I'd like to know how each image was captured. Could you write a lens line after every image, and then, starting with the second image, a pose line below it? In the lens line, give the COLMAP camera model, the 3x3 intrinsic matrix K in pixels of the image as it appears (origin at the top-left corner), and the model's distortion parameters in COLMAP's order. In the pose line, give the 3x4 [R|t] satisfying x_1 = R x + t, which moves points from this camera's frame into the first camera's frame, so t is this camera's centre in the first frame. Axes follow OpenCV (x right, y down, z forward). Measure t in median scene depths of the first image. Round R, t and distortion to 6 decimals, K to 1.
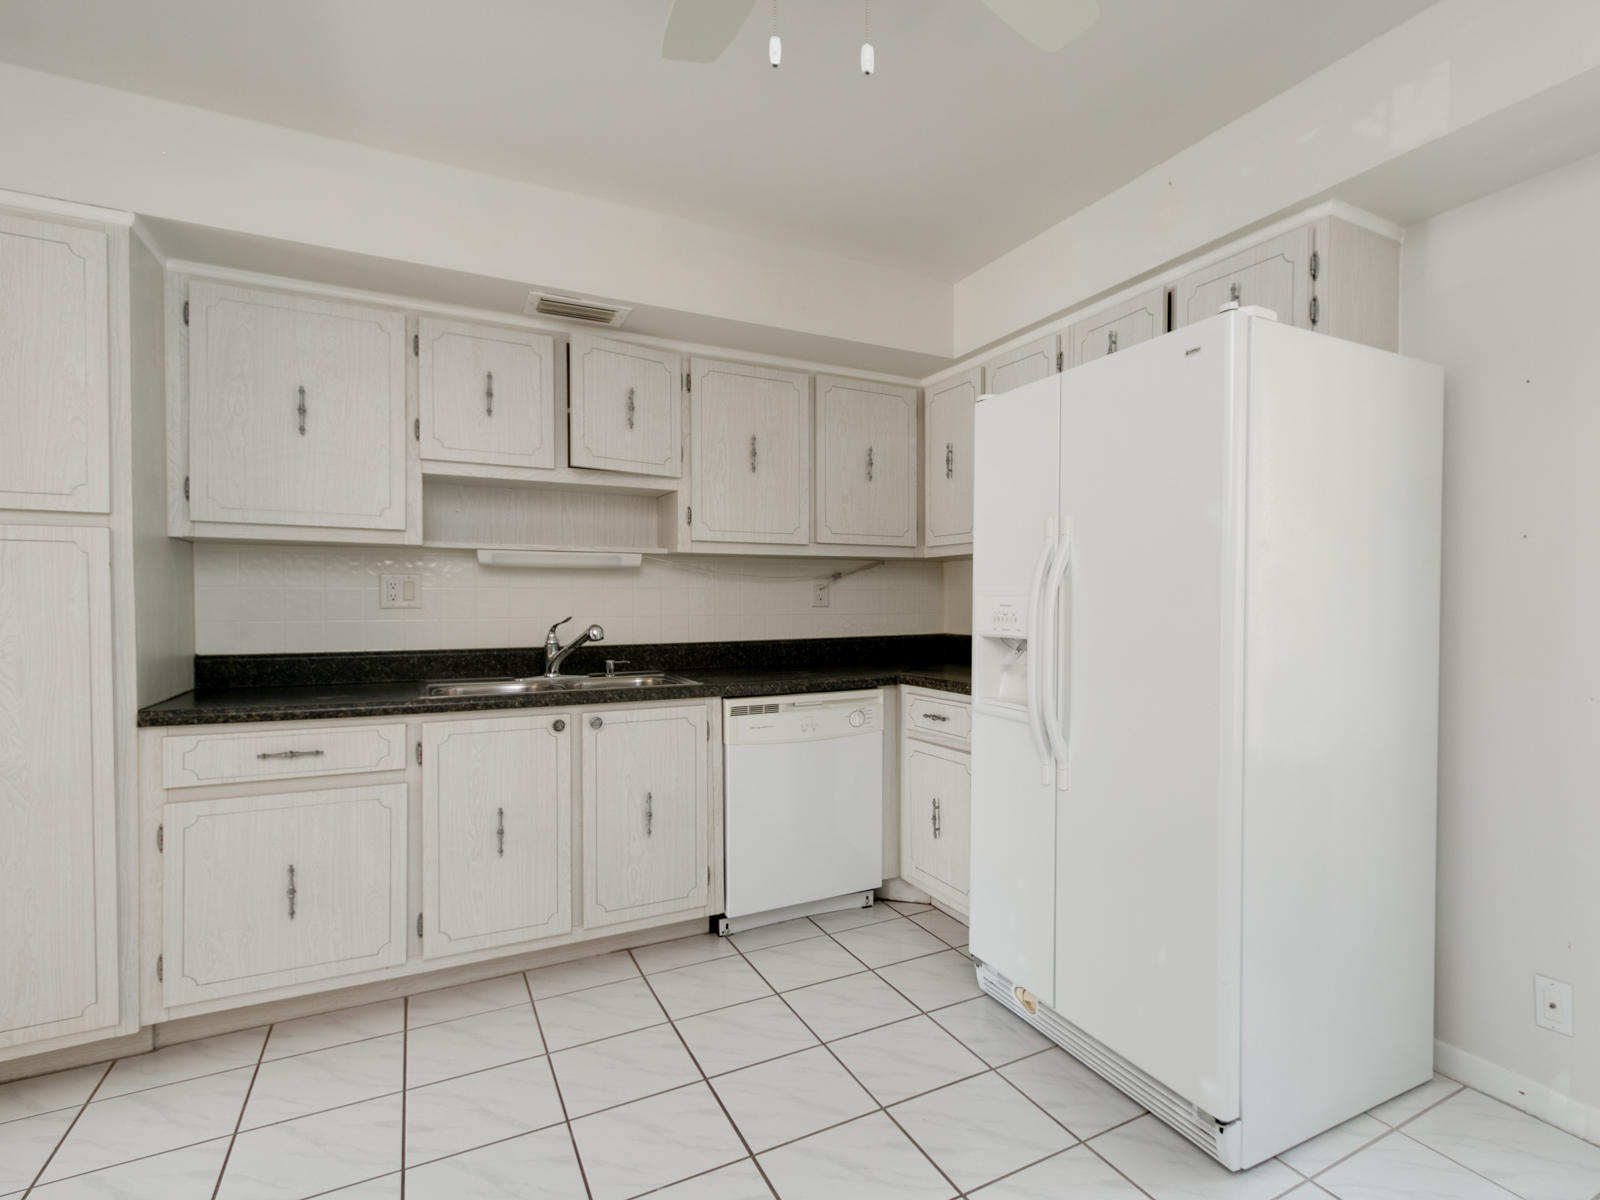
lens RADIAL K [[816.2, 0, 847.8], [0, 816.2, 609.3], [0, 0, 1]] dist [0.005309, 0.000955]
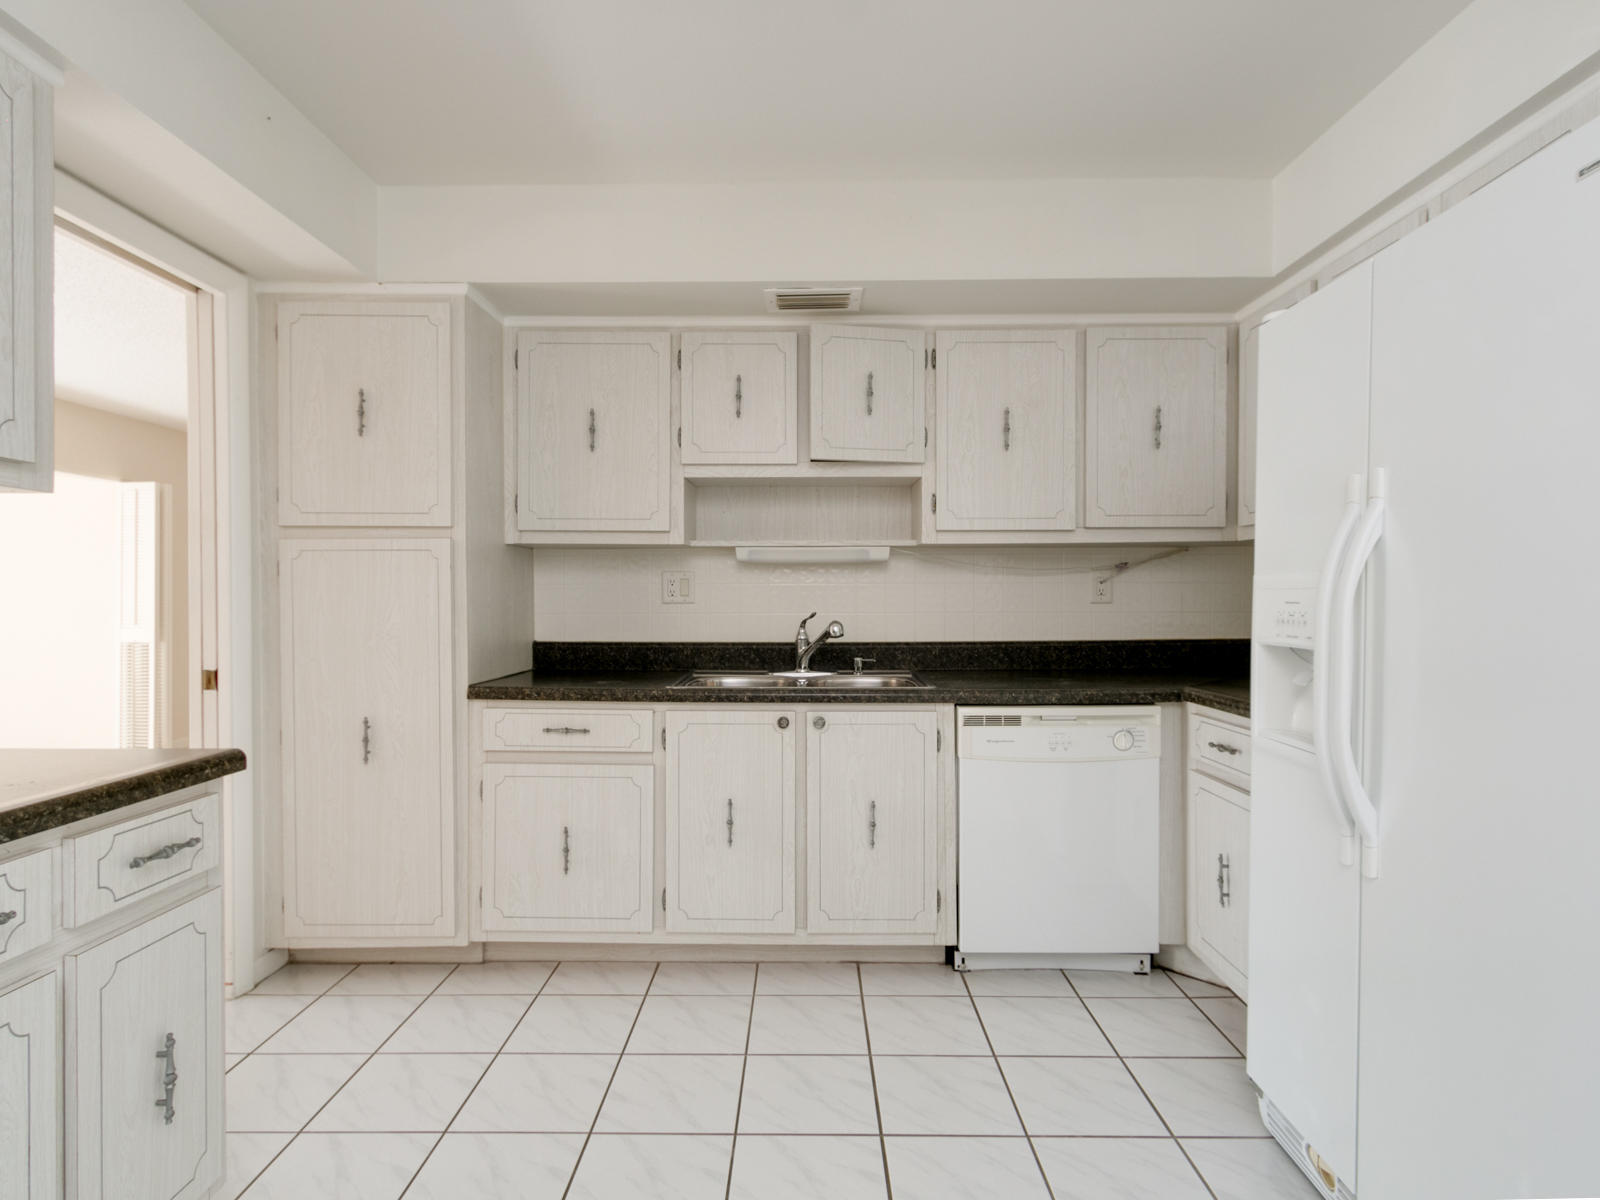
lens RADIAL K [[816.2, 0, 800.7], [0, 816.2, 605.0], [0, 0, 1]] dist [0.005309, 0.000955]
pose [[0.871030, 0.004357, -0.491211, 0.141246], [-0.004450, 0.999990, 0.000979, -0.000893], [0.491211, 0.001333, 0.871040, 0.140955]]
